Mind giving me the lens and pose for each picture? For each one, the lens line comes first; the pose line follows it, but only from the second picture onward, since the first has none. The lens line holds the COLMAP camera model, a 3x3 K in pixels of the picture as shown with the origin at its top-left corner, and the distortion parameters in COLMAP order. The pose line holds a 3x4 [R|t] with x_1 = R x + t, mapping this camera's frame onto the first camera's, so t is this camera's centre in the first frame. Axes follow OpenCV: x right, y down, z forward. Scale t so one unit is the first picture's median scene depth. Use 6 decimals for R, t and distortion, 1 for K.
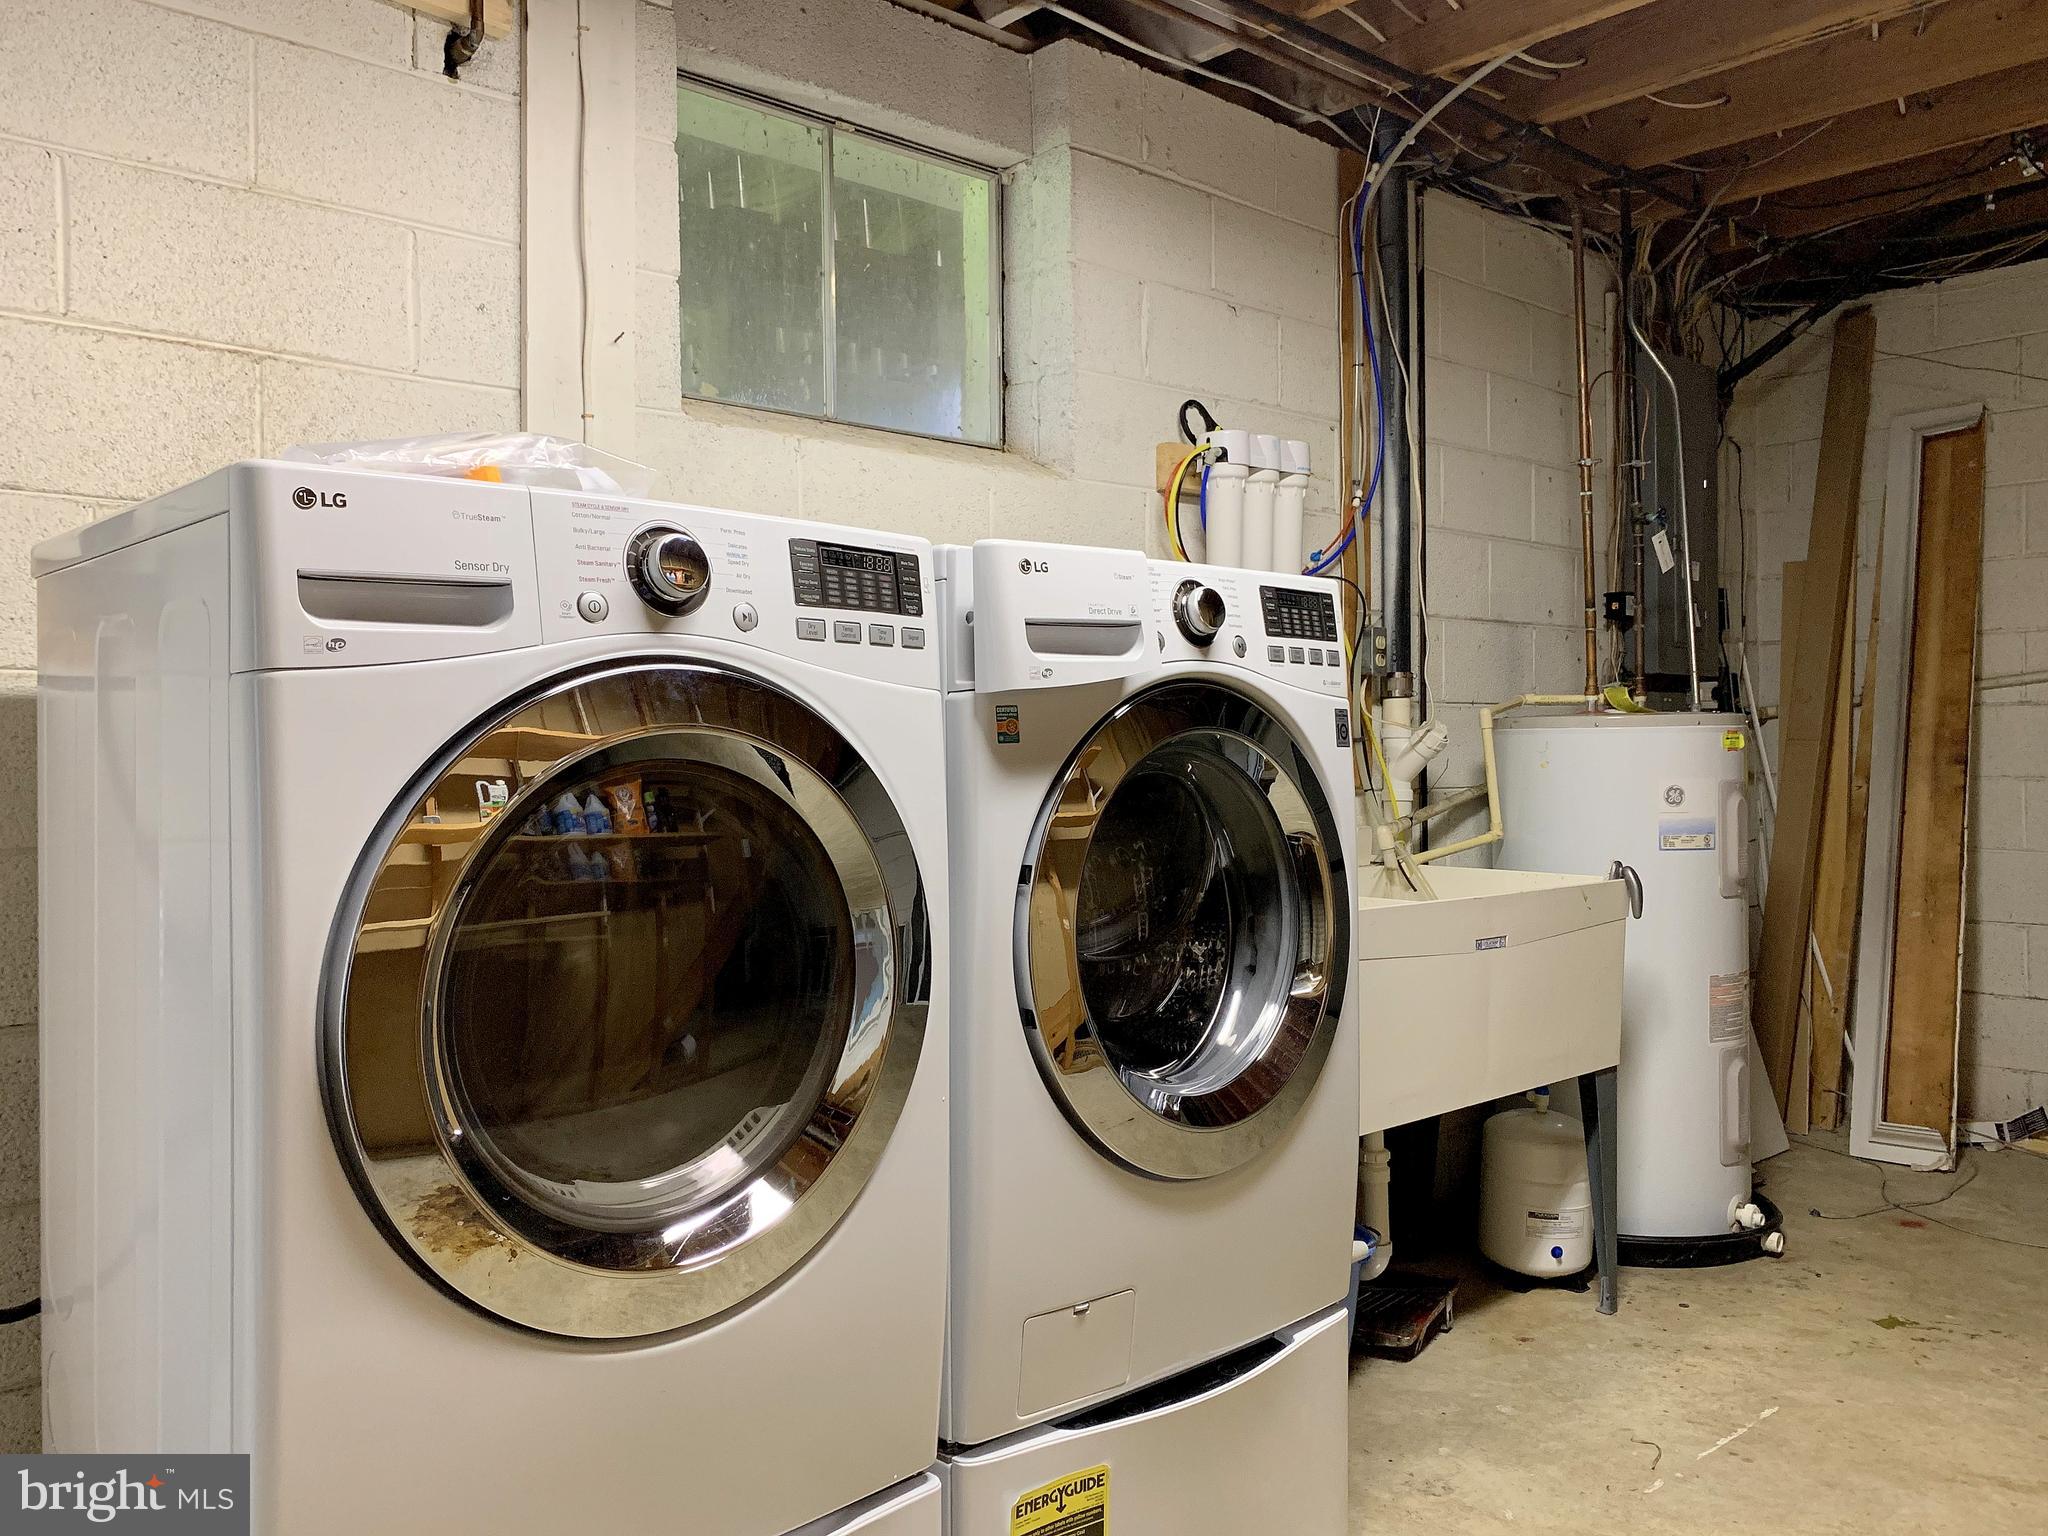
lens RADIAL K [[1614.9, 0, 1016.0], [0, 1614.9, 739.2], [0, 0, 1]] dist [-0.002064, 0.004642]
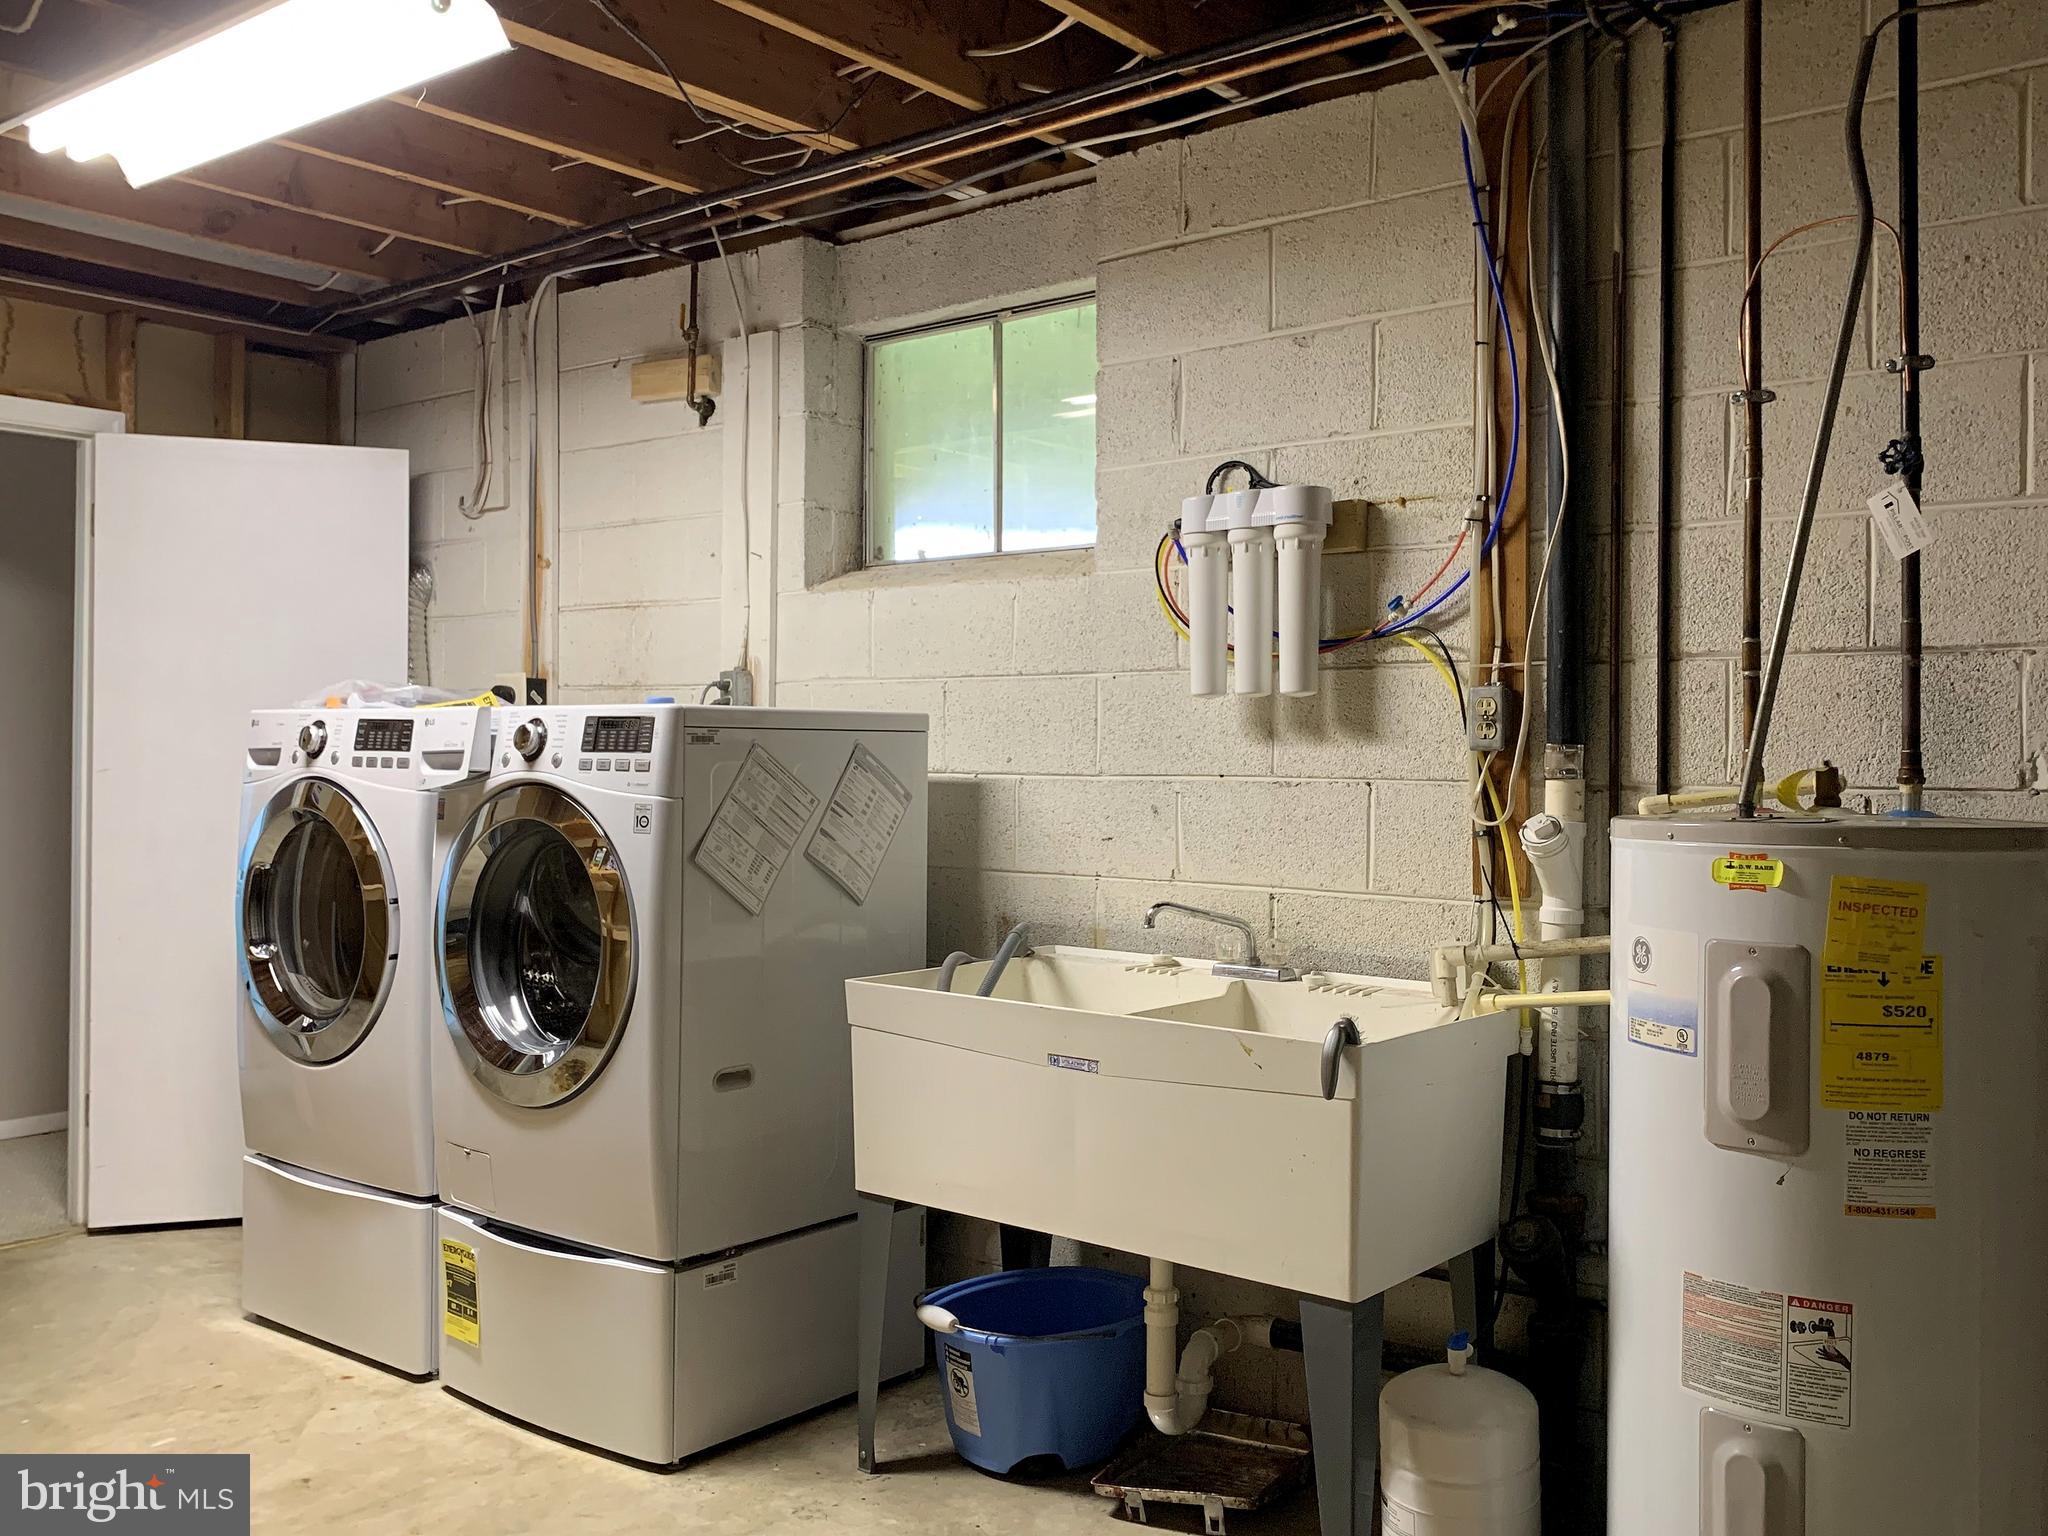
lens RADIAL K [[1805.4, 0, 1024.0], [0, 1805.4, 768.0], [0, 0, 1]] dist [0.060491, -0.001998]
pose [[0.147601, 0.015028, -0.988933, 1.840102], [-0.005198, 0.999883, 0.014419, -0.076381], [0.989033, 0.003012, 0.147662, 1.174374]]
